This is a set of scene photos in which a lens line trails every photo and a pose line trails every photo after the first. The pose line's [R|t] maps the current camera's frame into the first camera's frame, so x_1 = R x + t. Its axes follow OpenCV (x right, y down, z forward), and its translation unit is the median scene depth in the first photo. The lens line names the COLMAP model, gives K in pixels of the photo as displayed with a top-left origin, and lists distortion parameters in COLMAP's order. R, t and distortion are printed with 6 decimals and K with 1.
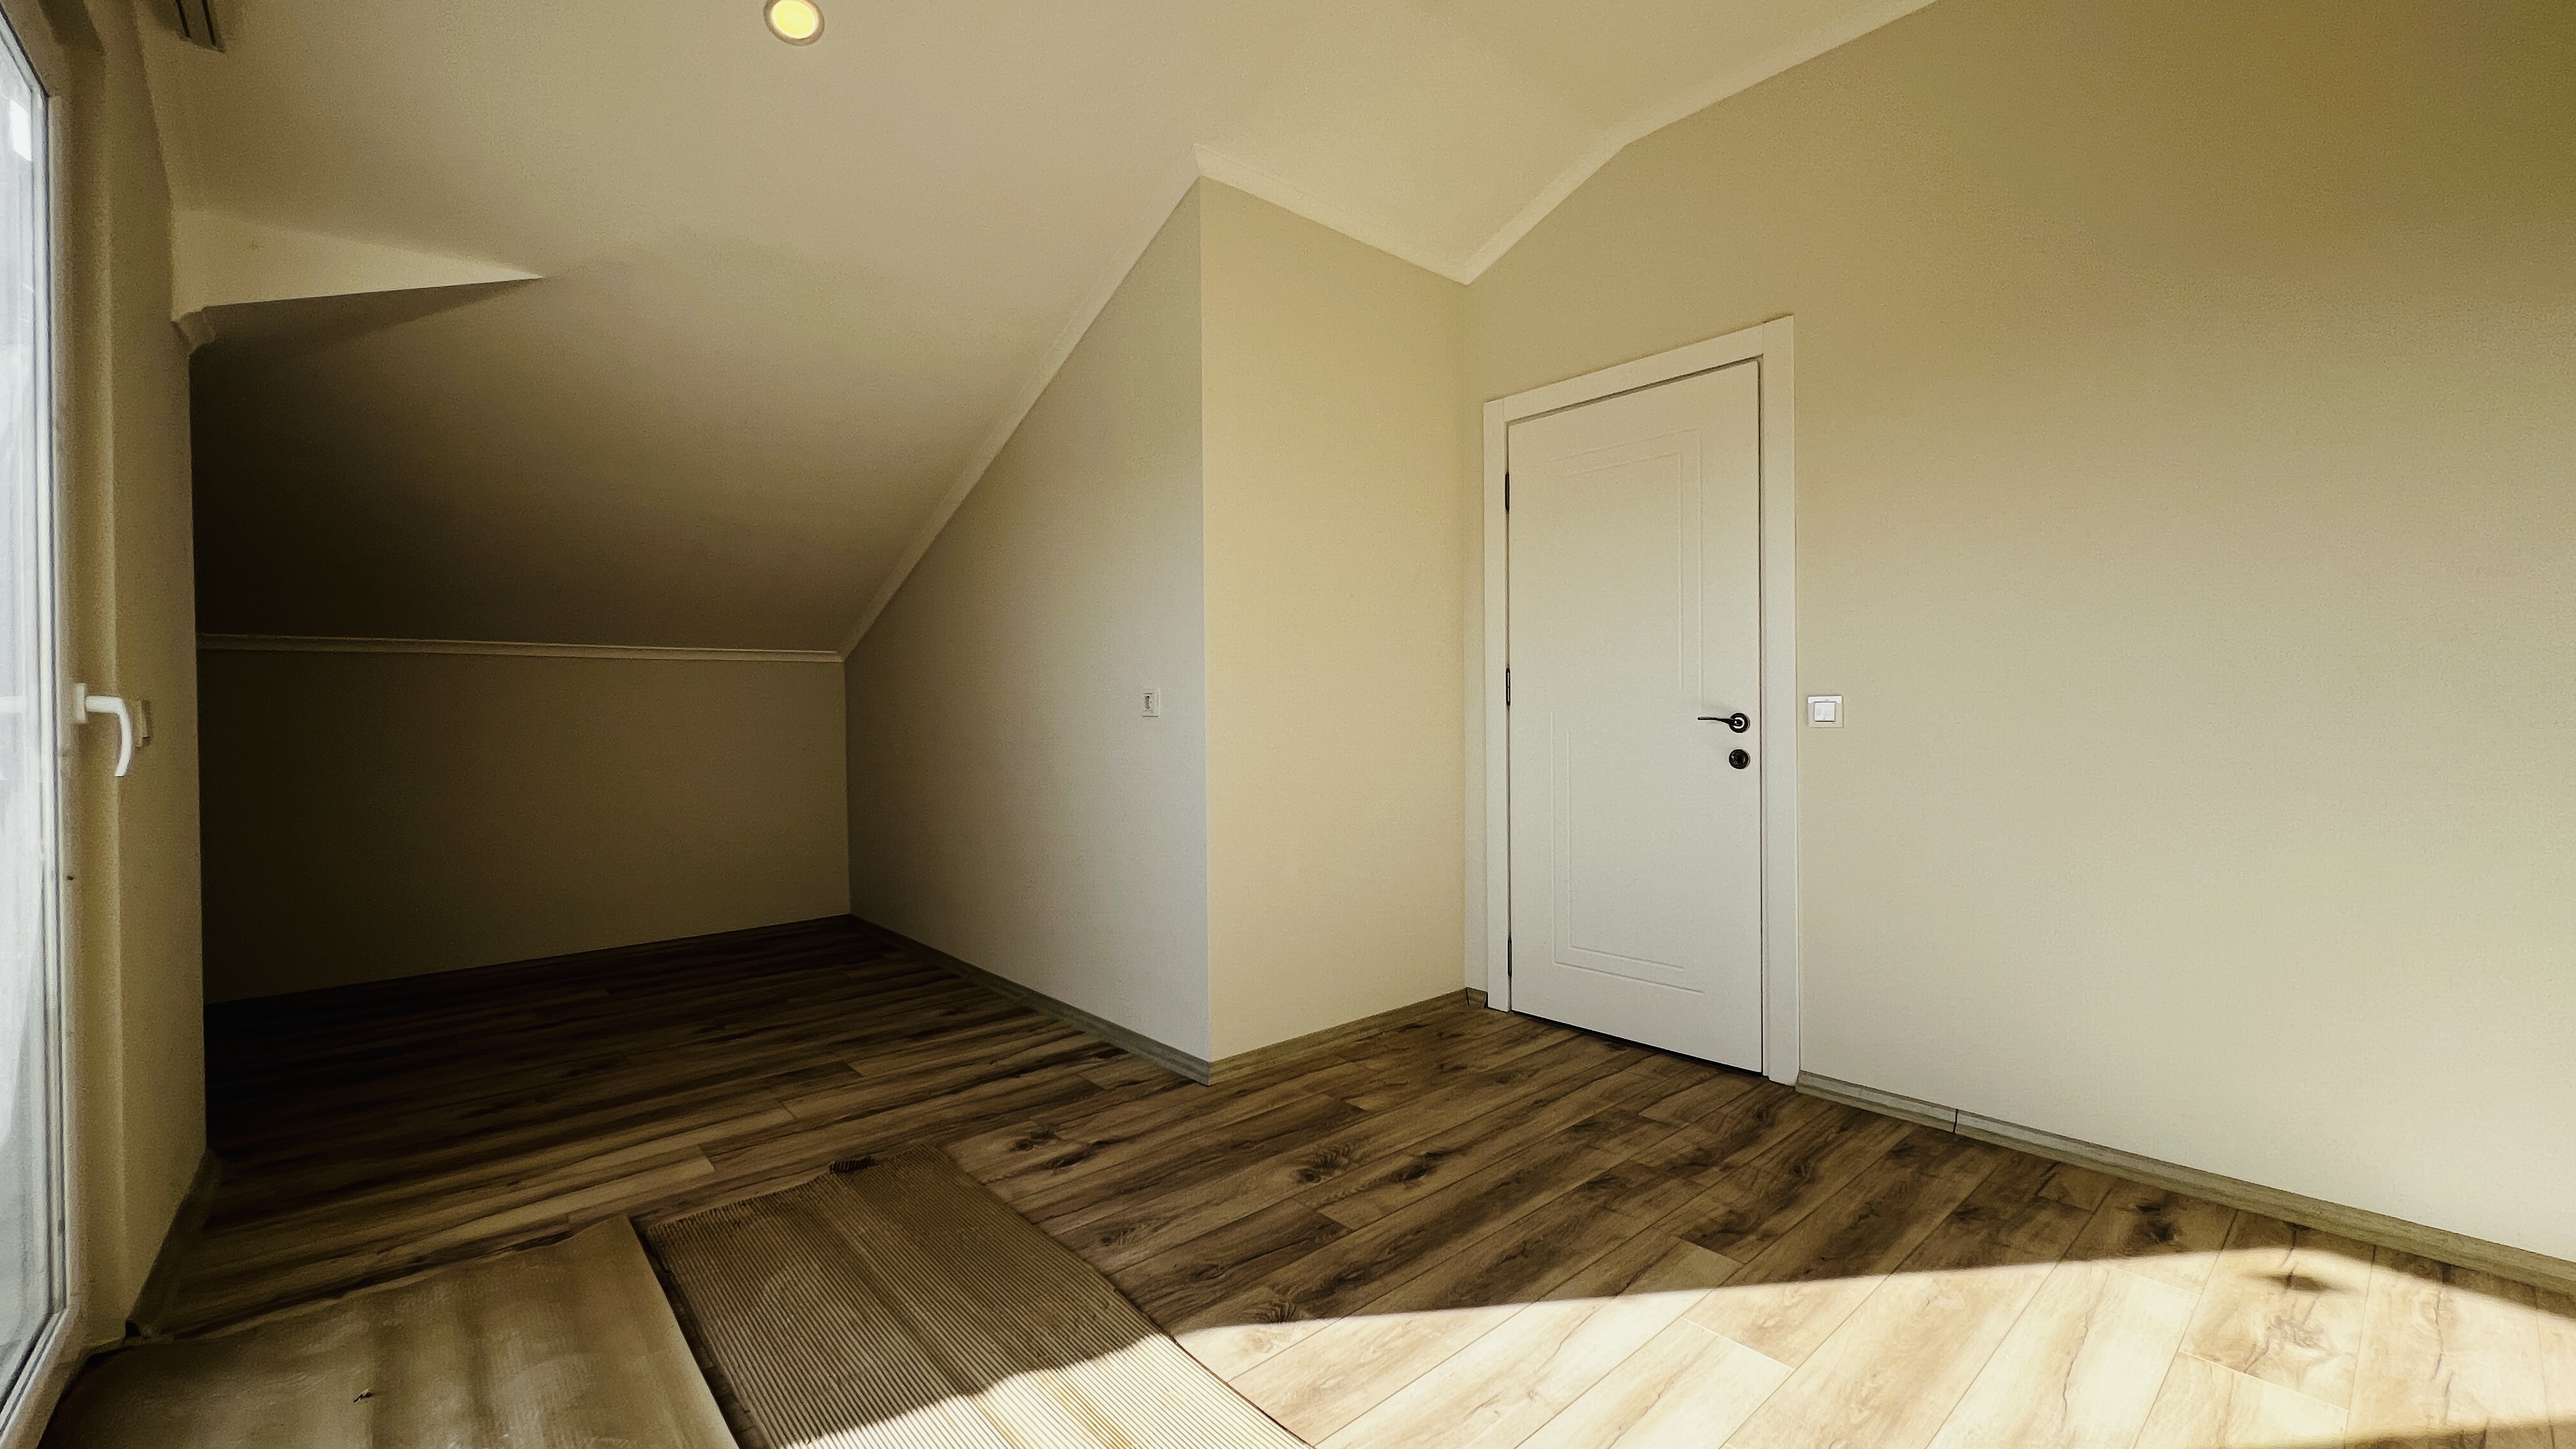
lens RADIAL K [[1031.2, 0, 1279.3], [0, 1031.2, 717.9], [0, 0, 1]] dist [0.000435, 0.000429]
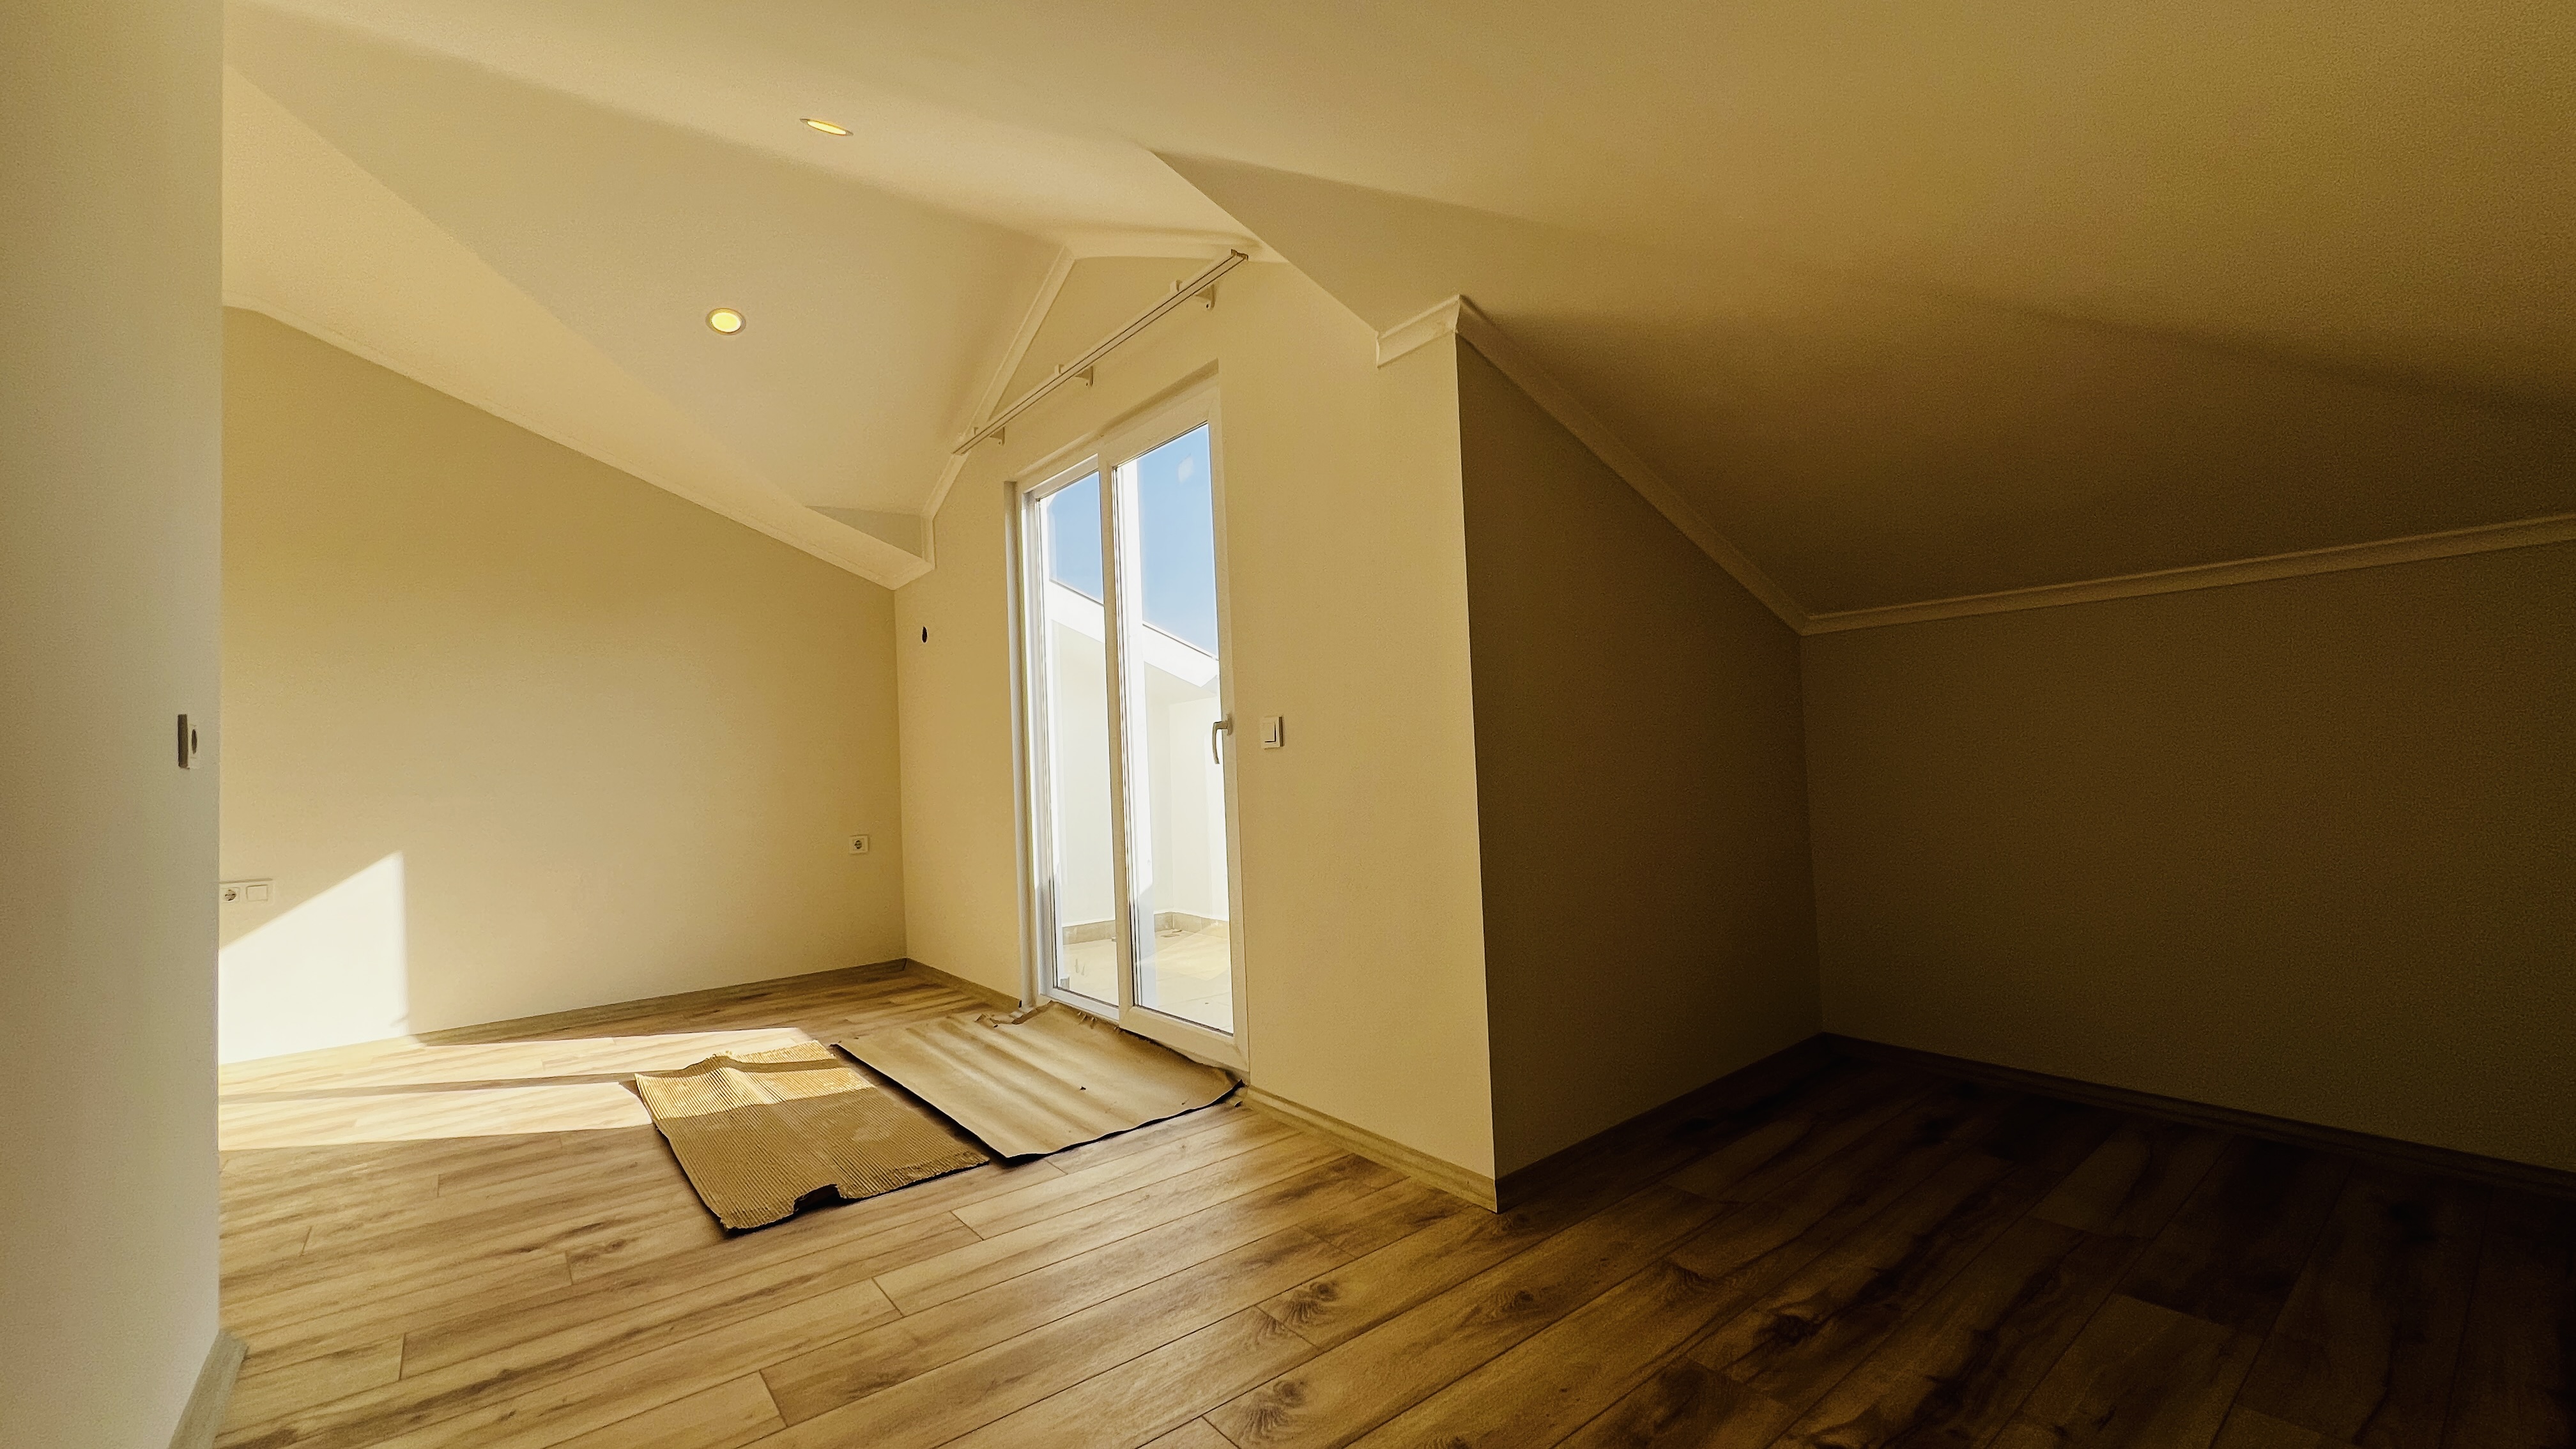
lens RADIAL K [[1031.2, 0, 1279.3], [0, 1031.2, 717.9], [0, 0, 1]] dist [0.000435, 0.000429]
pose [[-0.997545, 0.050502, 0.048518, -0.847541], [0.049094, 0.998350, -0.029785, 0.020923], [-0.049942, -0.027330, -0.998378, 1.802850]]
